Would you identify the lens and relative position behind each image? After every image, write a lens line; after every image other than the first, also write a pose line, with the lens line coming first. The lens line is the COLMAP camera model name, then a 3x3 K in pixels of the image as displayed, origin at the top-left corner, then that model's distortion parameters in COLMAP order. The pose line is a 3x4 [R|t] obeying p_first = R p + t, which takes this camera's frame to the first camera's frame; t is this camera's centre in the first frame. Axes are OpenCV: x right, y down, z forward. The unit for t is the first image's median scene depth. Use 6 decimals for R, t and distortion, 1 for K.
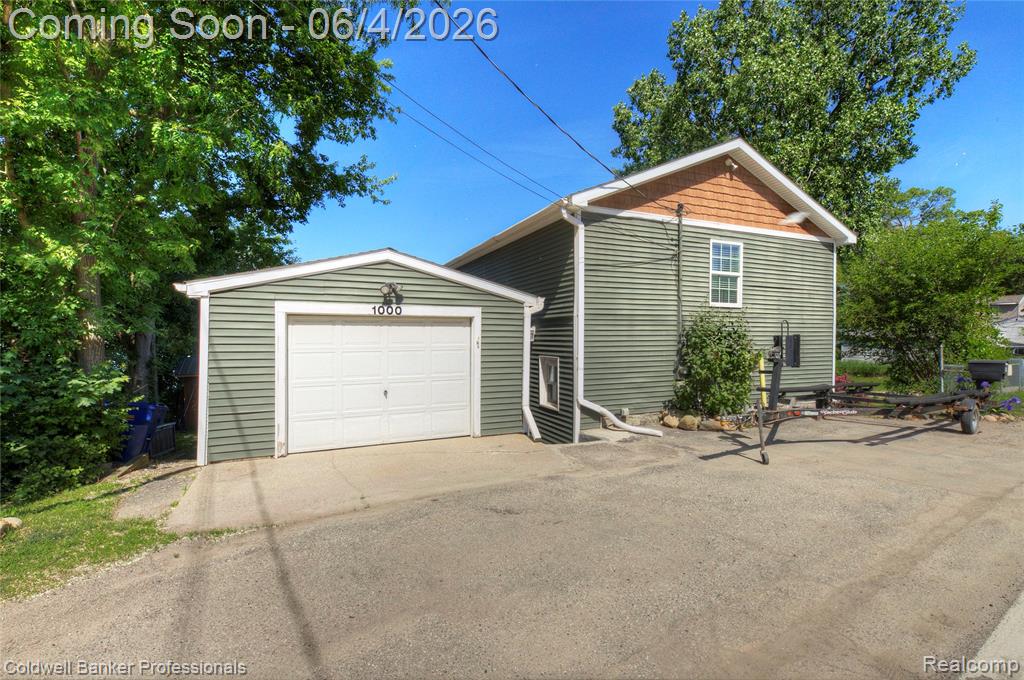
lens RADIAL K [[437.2, 0, 513.9], [0, 437.2, 343.9], [0, 0, 1]] dist [0.016454, -0.006079]
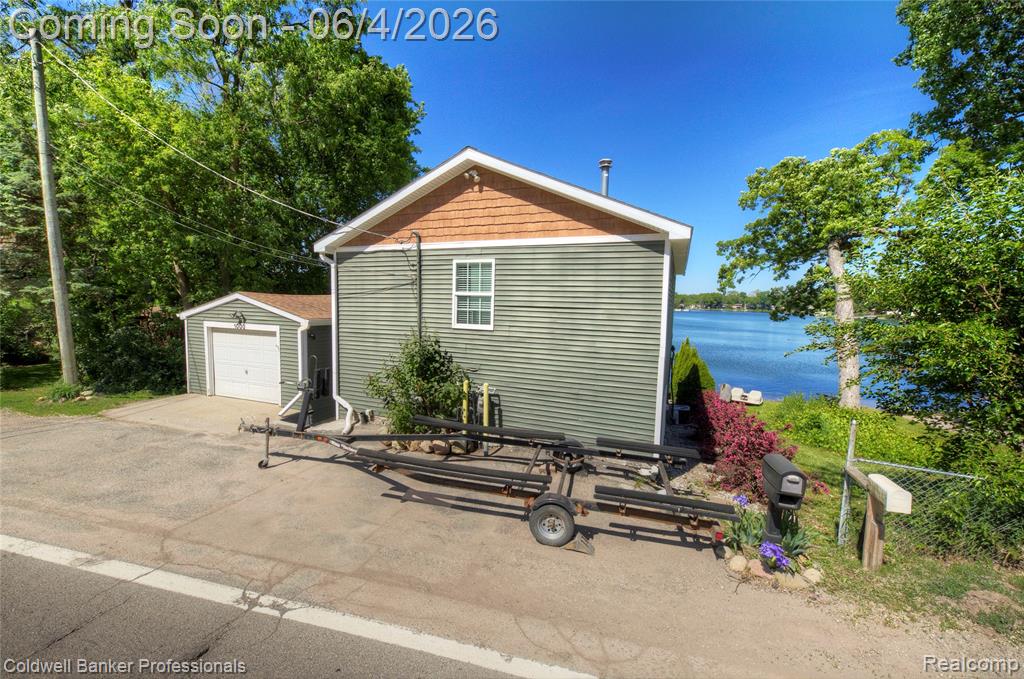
lens RADIAL K [[407.3, 0, 512.0], [0, 407.3, 339.5], [0, 0, 1]] dist [0.000094, -0.000103]
pose [[0.700616, 0.077637, -0.709302, 1.255330], [-0.034635, 0.996591, 0.074872, -0.139806], [0.712697, -0.027890, 0.700917, 0.469169]]
